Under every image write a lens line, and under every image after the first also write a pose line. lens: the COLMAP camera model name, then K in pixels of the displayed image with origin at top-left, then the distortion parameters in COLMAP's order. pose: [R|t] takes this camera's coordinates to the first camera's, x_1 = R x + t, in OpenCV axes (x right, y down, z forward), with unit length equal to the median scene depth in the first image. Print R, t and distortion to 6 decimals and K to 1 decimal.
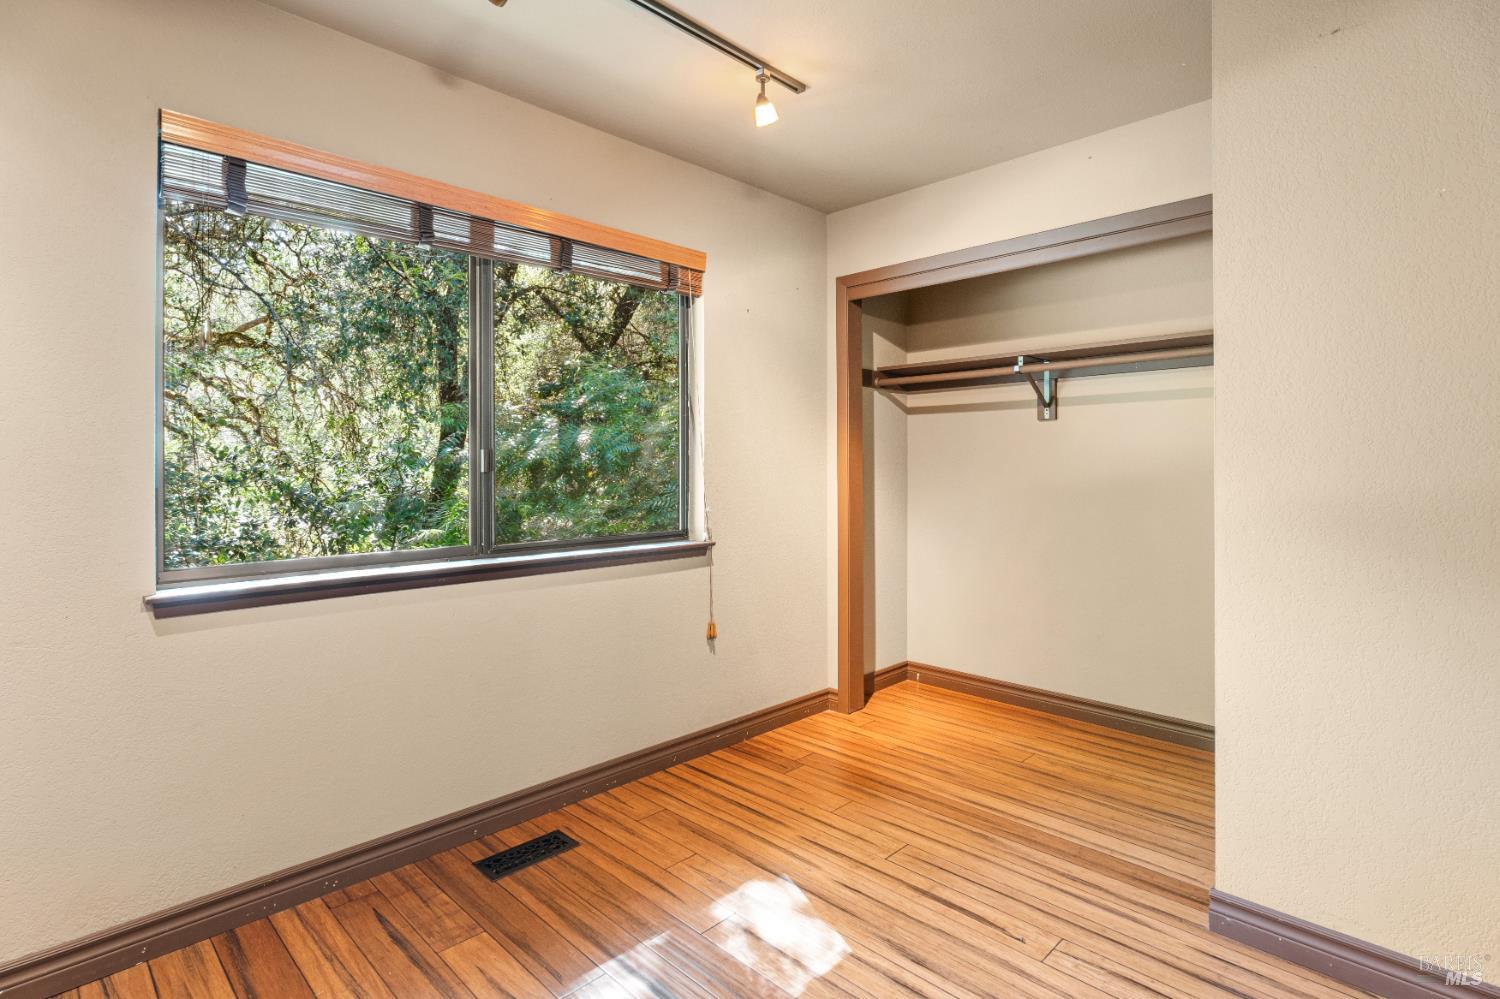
lens RADIAL K [[732.7, 0, 804.5], [0, 732.7, 469.0], [0, 0, 1]] dist [-0.003323, -0.001575]
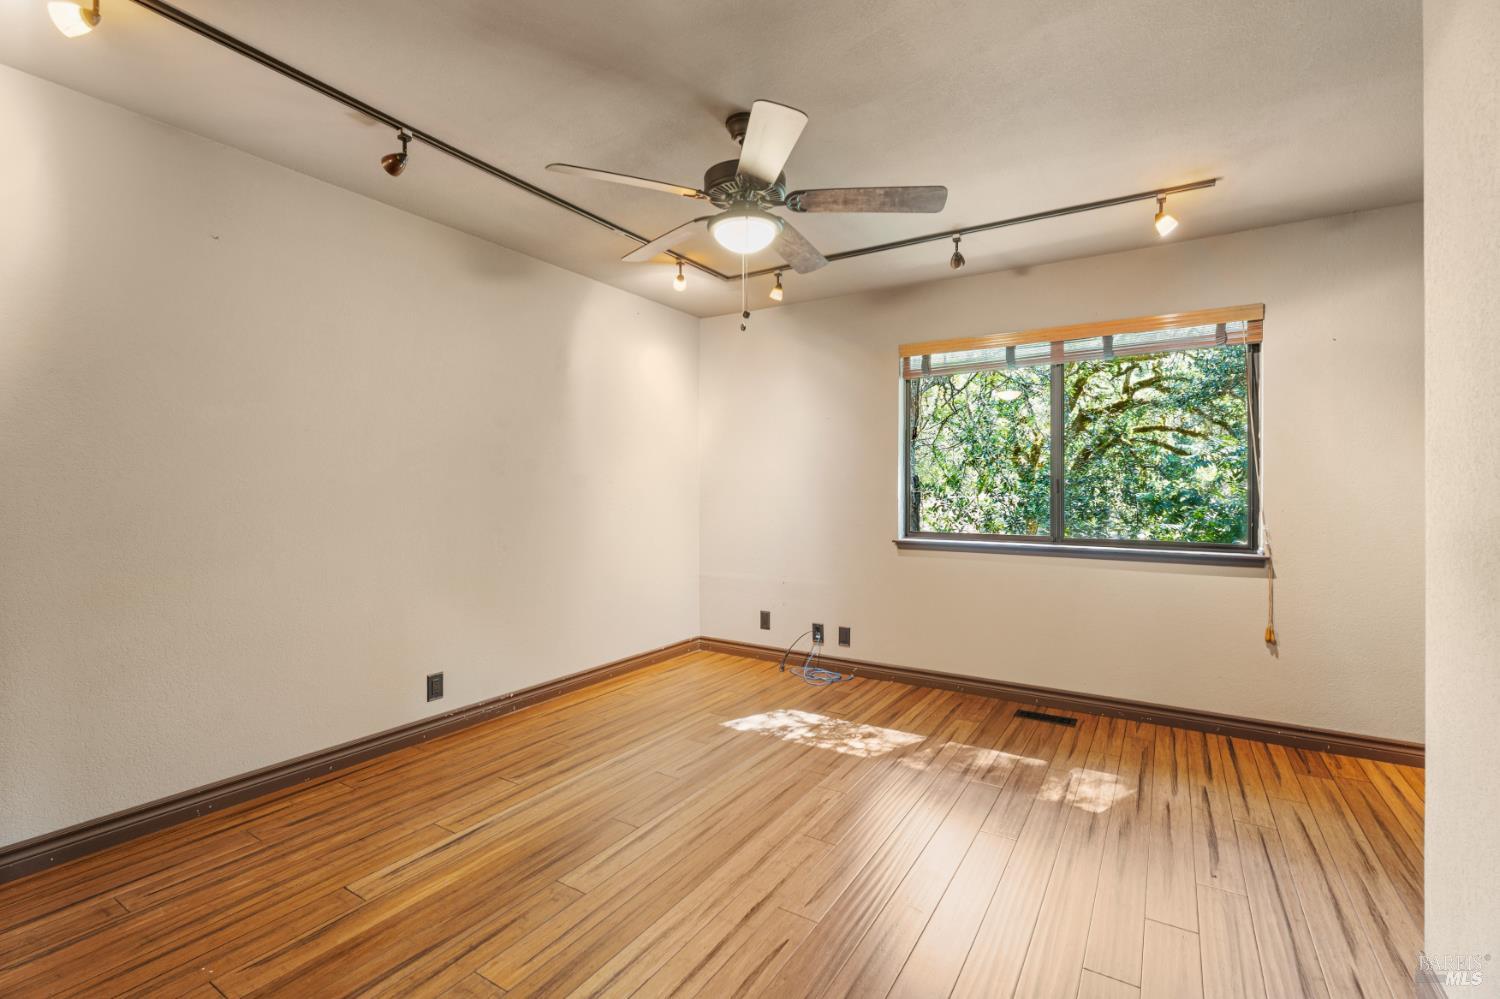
lens RADIAL K [[677.5, 0, 748.3], [0, 677.5, 488.6], [0, 0, 1]] dist [-0.001330, -0.000117]
pose [[0.207124, -0.001373, -0.978314, 0.953731], [-0.007413, 0.999968, -0.002973, 0.006537], [0.978287, 0.007868, 0.207107, 0.002498]]
